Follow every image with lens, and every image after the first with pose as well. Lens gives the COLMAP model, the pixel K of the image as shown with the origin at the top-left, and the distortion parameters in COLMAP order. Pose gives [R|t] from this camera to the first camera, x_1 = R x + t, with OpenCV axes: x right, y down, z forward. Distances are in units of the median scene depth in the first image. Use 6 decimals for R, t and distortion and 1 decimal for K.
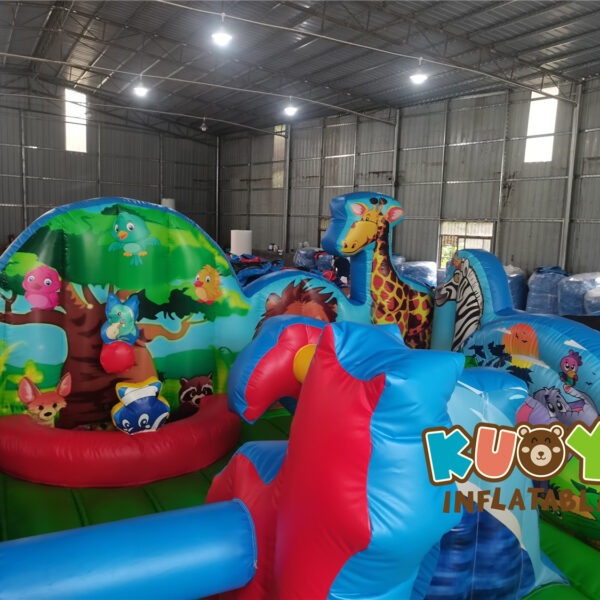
lens RADIAL K [[616.7, 0, 298.8], [0, 616.7, 302.3], [0, 0, 1]] dist [0.036199, 0.000000]
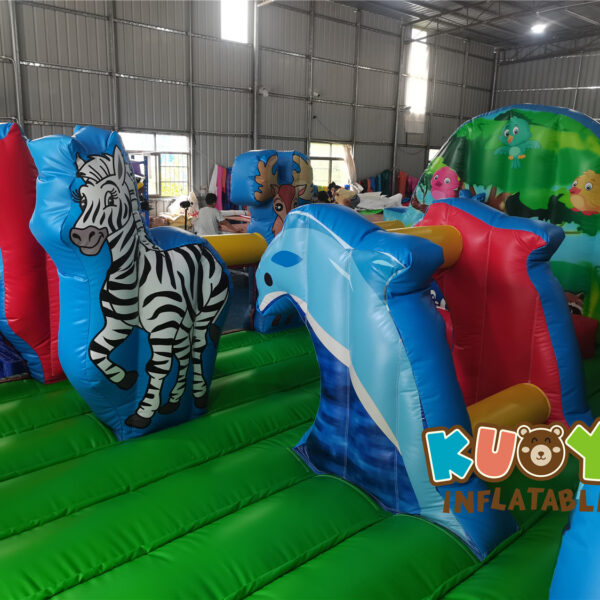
lens RADIAL K [[616.7, 0, 295.9], [0, 616.7, 299.1], [0, 0, 1]] dist [0.036199, 0.000000]
pose [[0.275132, 0.186642, -0.943116, 0.634429], [-0.144136, 0.977896, 0.151477, 0.048346], [0.950540, 0.094261, 0.295952, 0.343573]]
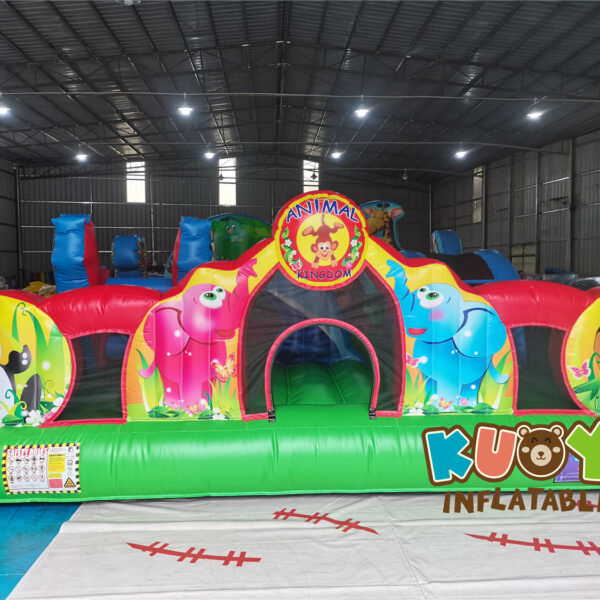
lens RADIAL K [[616.7, 0, 297.9], [0, 616.7, 298.5], [0, 0, 1]] dist [0.036199, 0.000000]
pose [[0.904108, -0.025787, -0.426526, 0.697849], [-0.013502, 0.995955, -0.088835, 0.259238], [0.427092, 0.086075, 0.900102, -0.614261]]
